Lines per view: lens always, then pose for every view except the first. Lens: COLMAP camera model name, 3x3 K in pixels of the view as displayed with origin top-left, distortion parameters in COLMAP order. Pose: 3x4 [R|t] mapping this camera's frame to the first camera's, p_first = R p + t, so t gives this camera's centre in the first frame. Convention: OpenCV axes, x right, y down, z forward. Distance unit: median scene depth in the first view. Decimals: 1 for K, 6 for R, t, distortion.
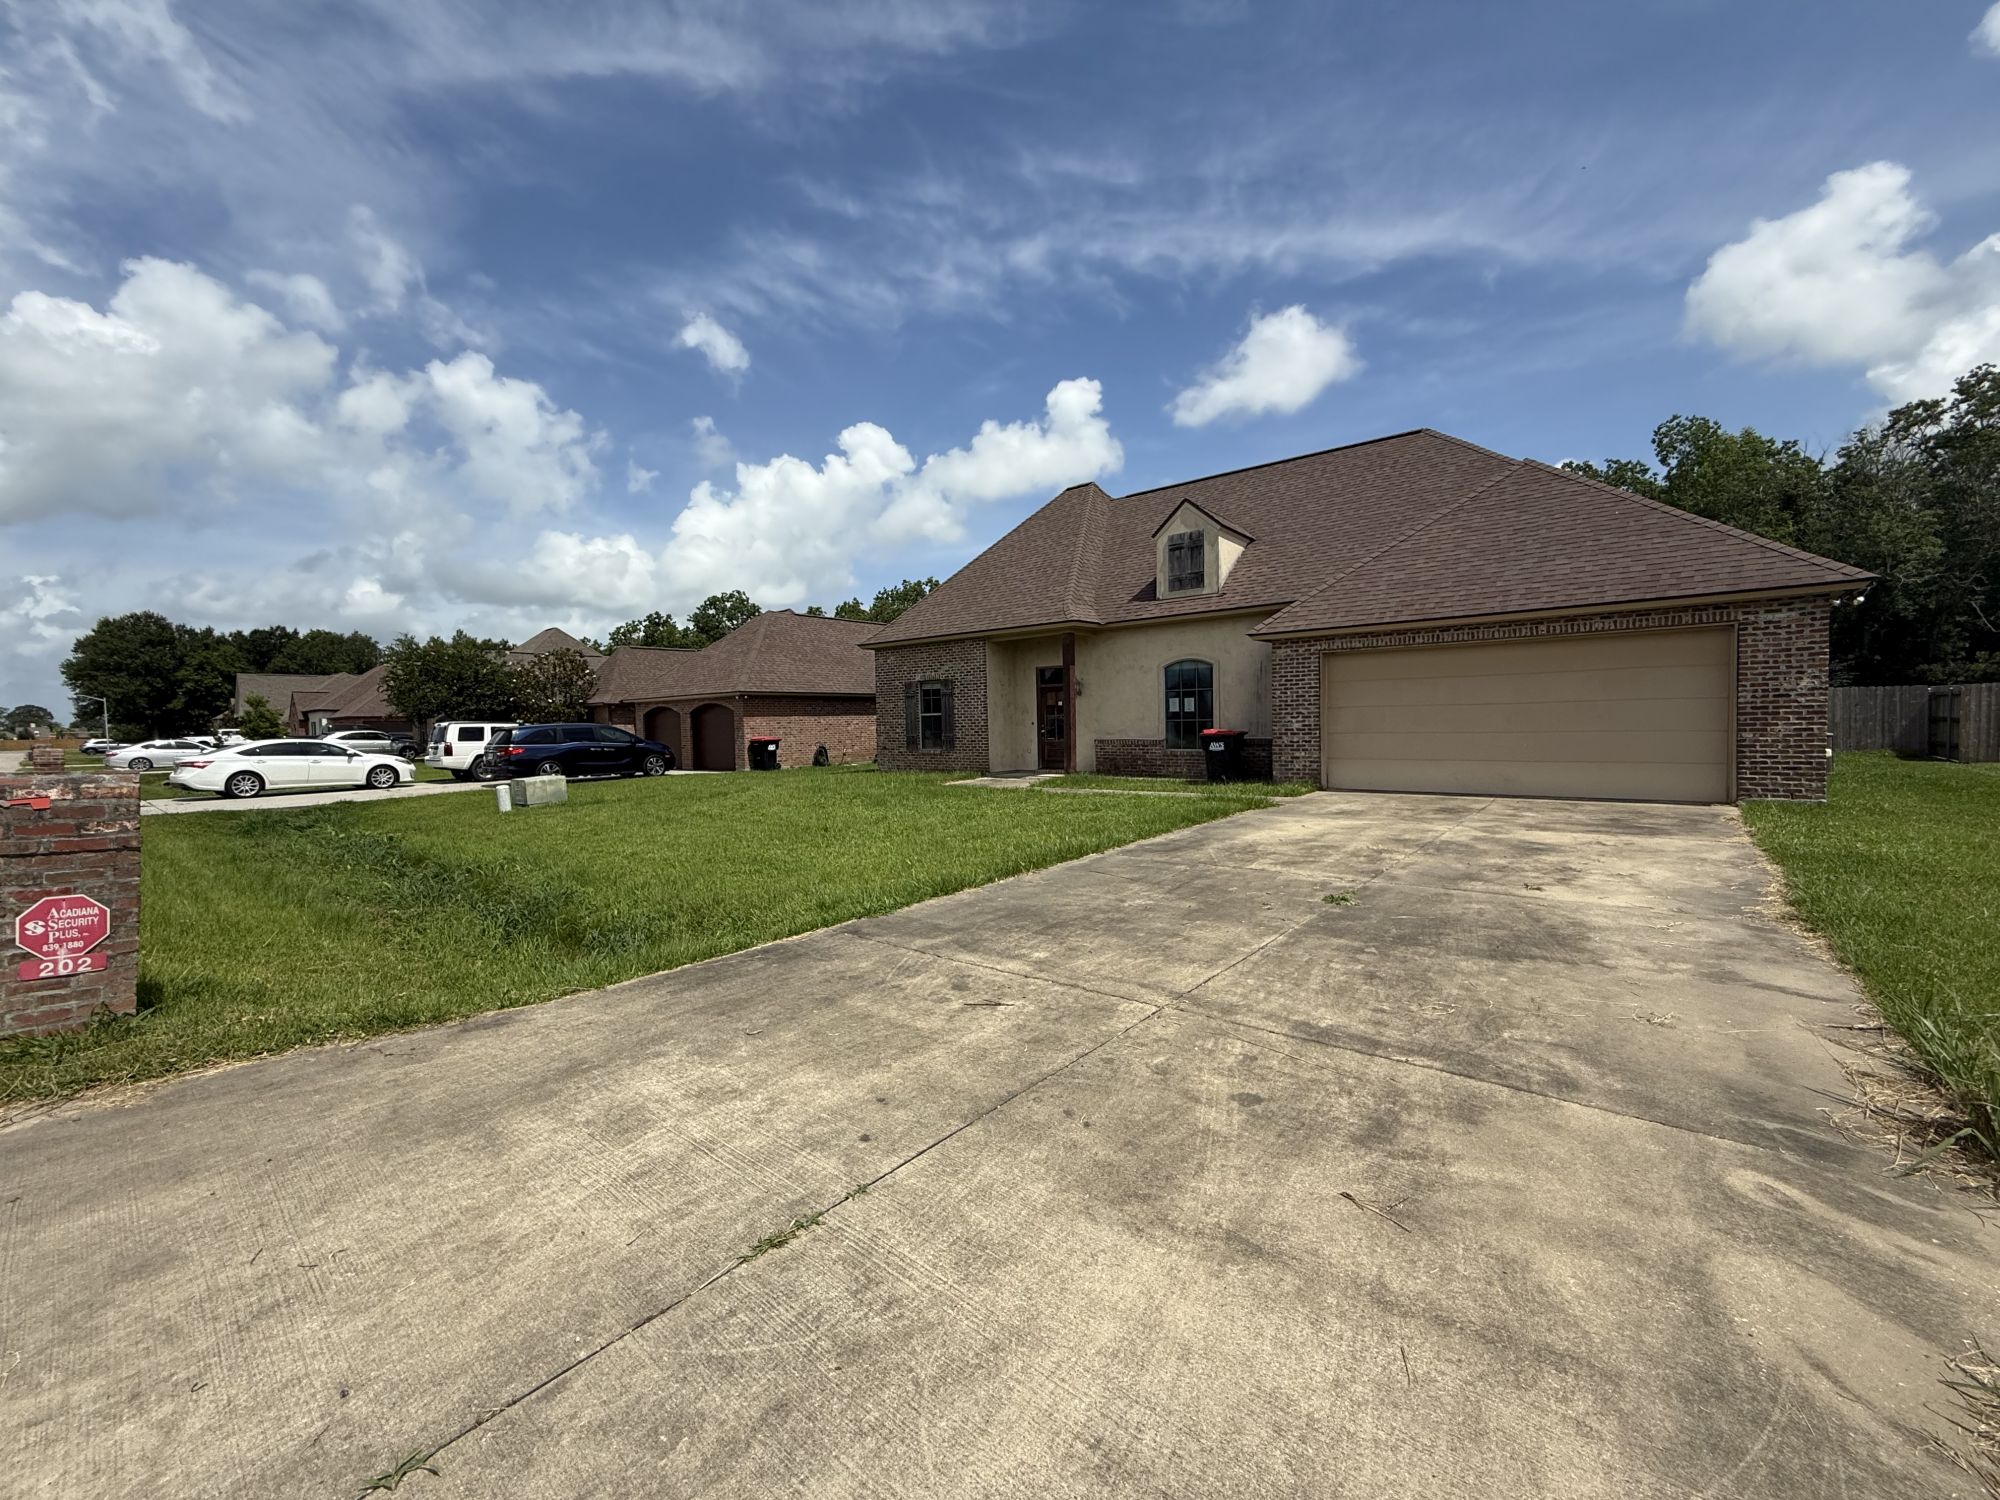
lens RADIAL K [[797.4, 0, 991.8], [0, 797.4, 750.2], [0, 0, 1]] dist [-0.001436, 0.000030]
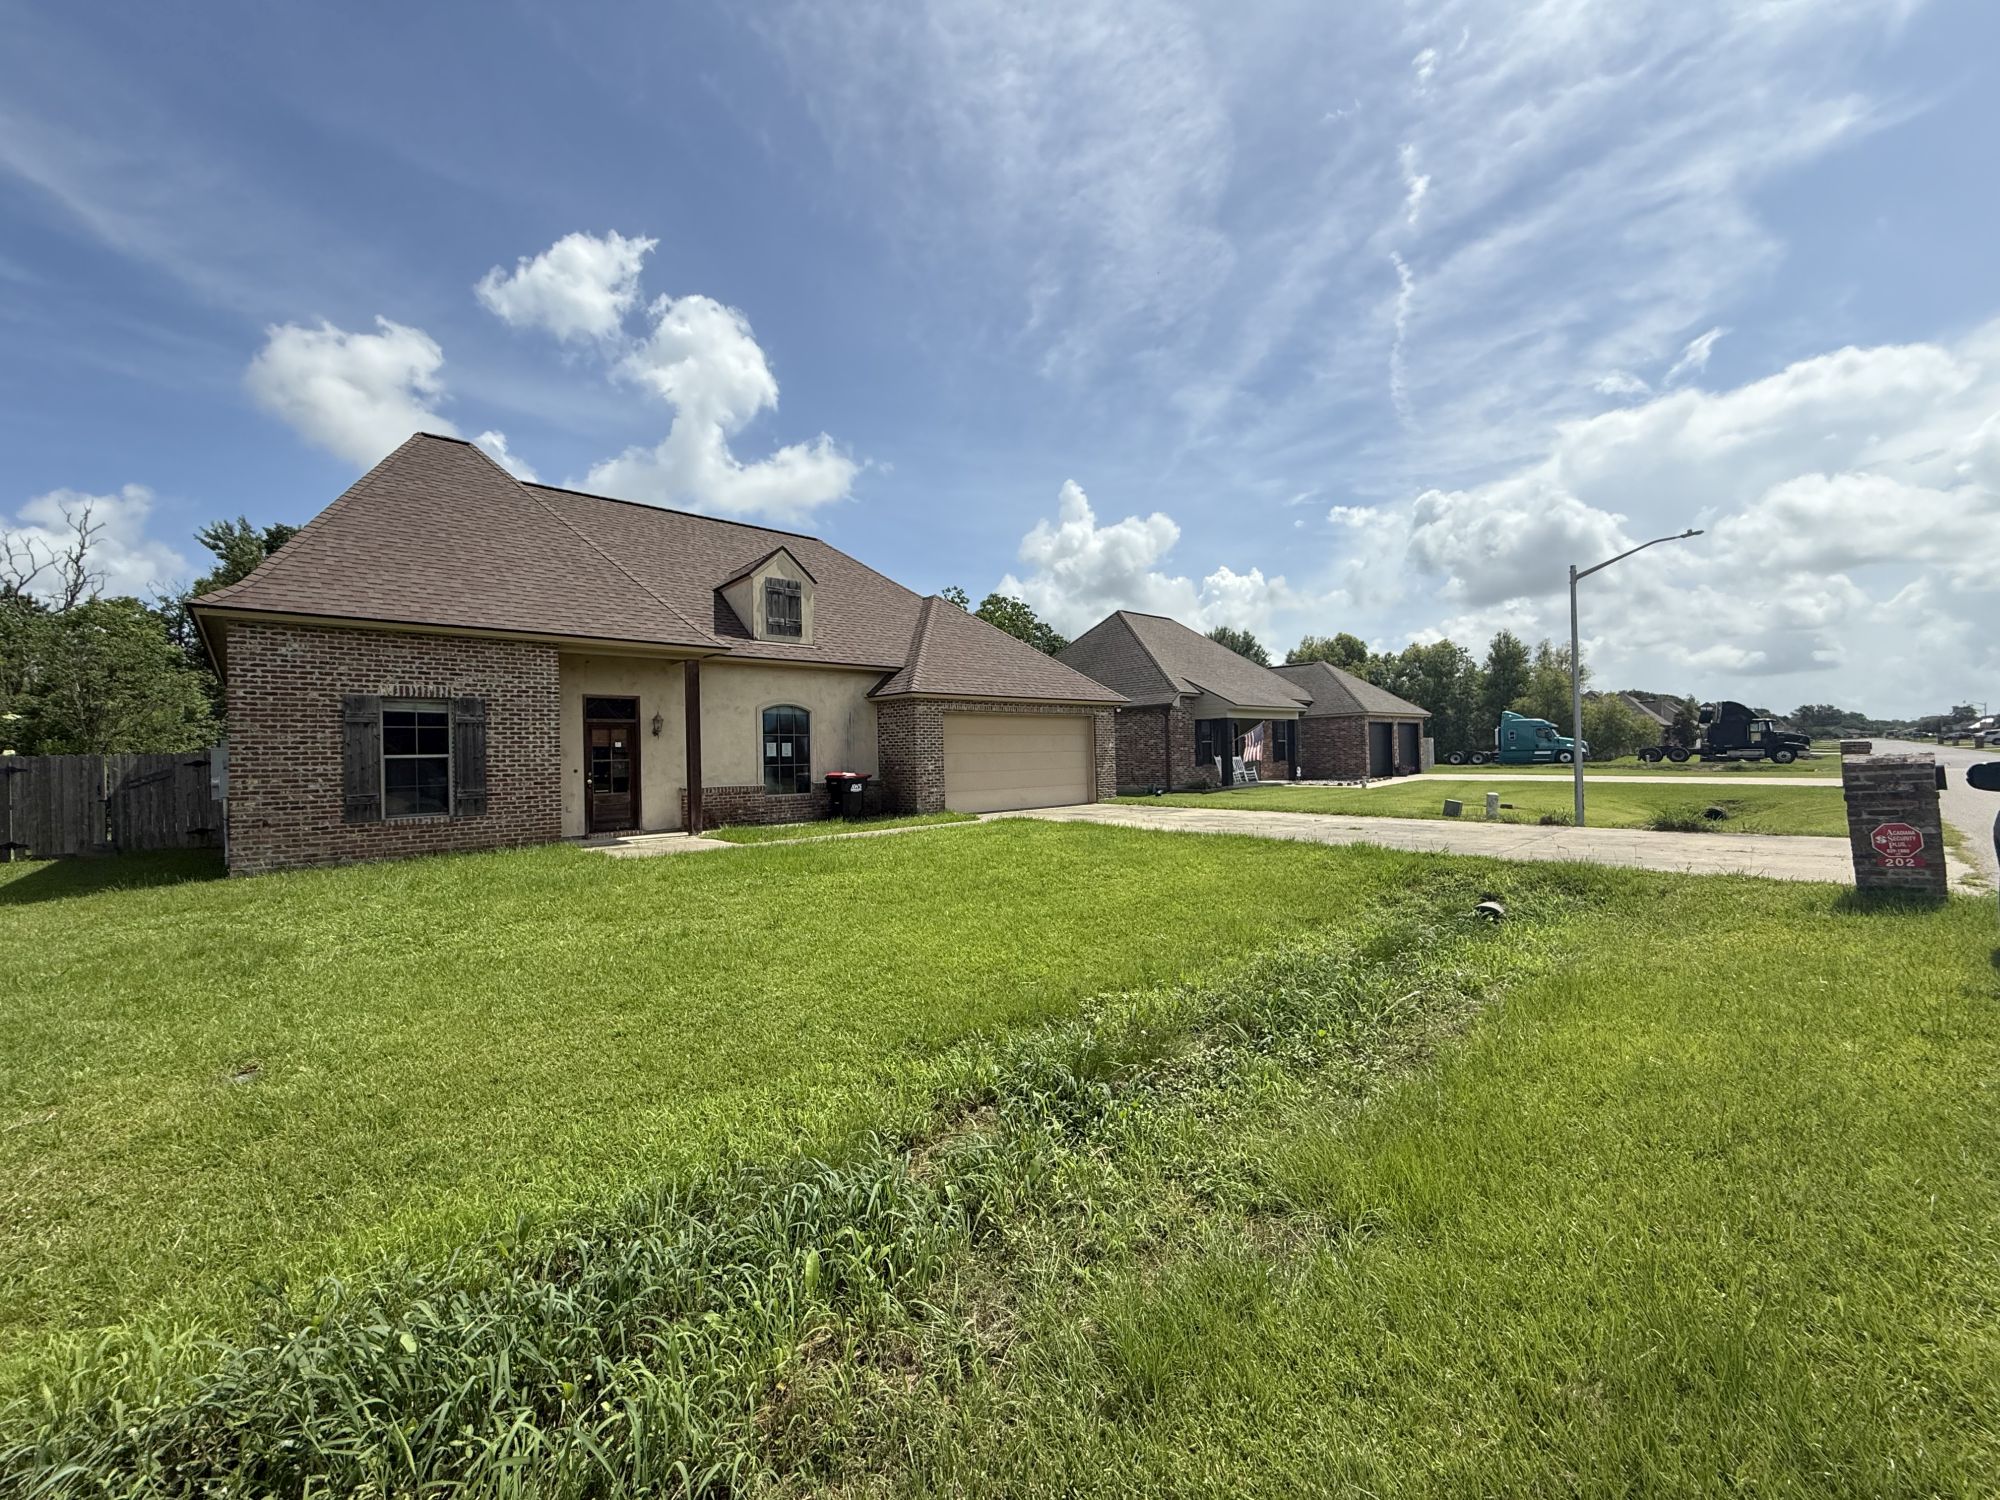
lens RADIAL K [[797.4, 0, 991.8], [0, 797.4, 750.2], [0, 0, 1]] dist [-0.001436, 0.000030]
pose [[0.131085, 0.027472, 0.990990, -0.700866], [0.056142, 0.997806, -0.035087, -0.006783], [-0.989780, 0.060236, 0.129255, 0.606284]]
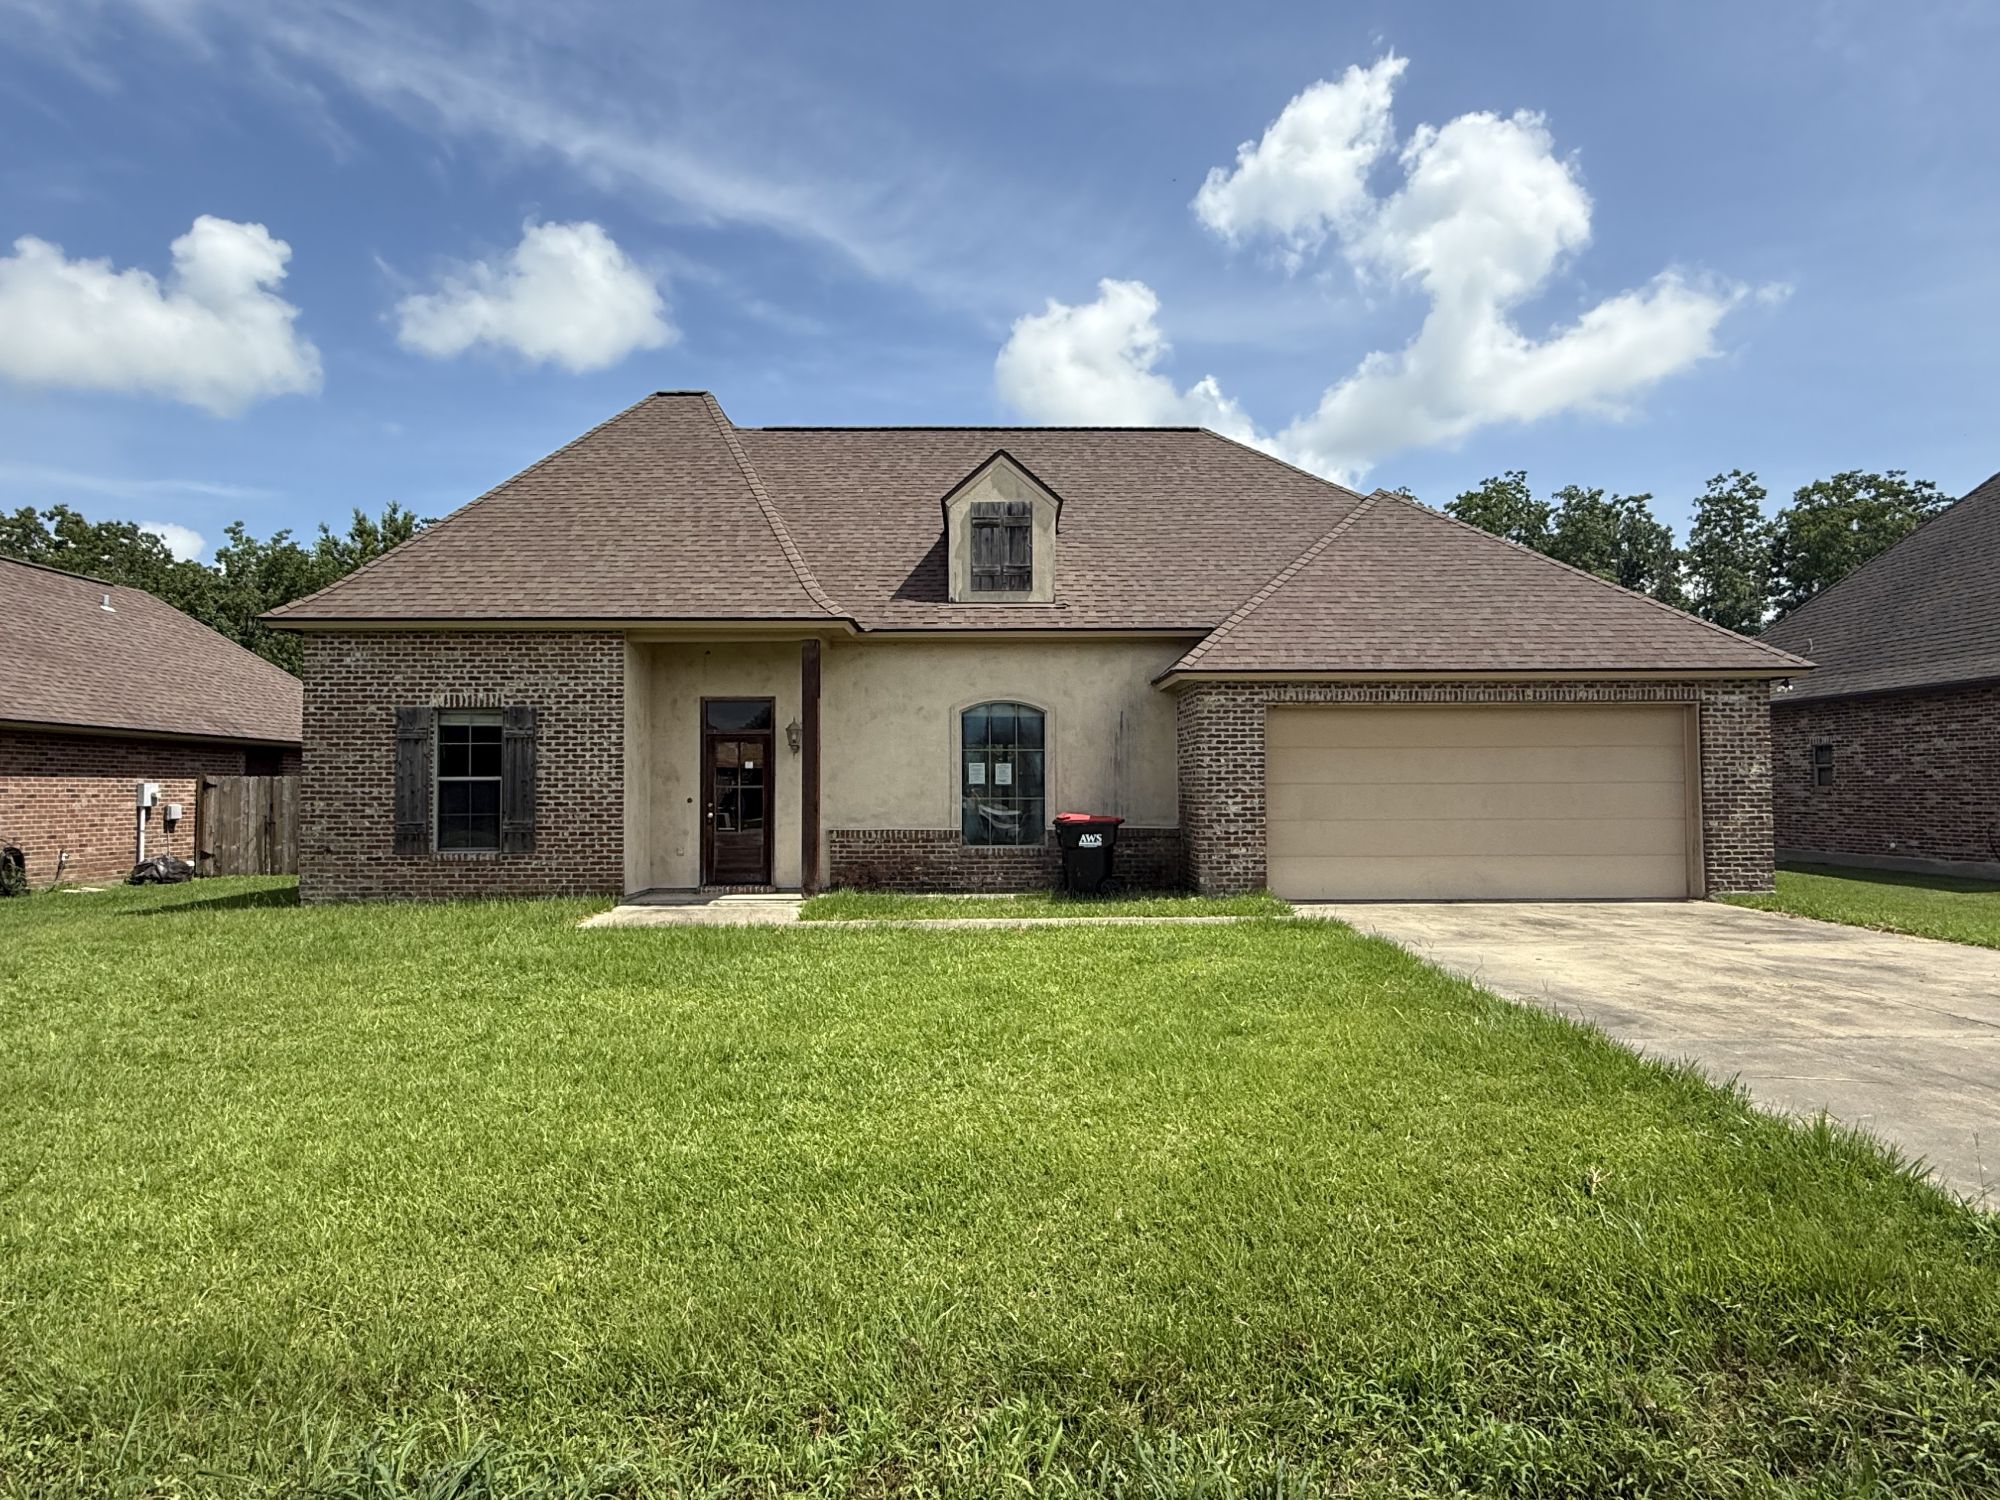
lens RADIAL K [[1142.8, 0, 1000.0], [0, 1142.8, 750.0], [0, 0, 1]] dist [-0.000812, -0.000583]
pose [[0.760262, 0.042234, 0.648242, -0.330390], [0.010807, 0.996924, -0.077625, -0.006108], [-0.649526, 0.066021, 0.757467, 0.317658]]
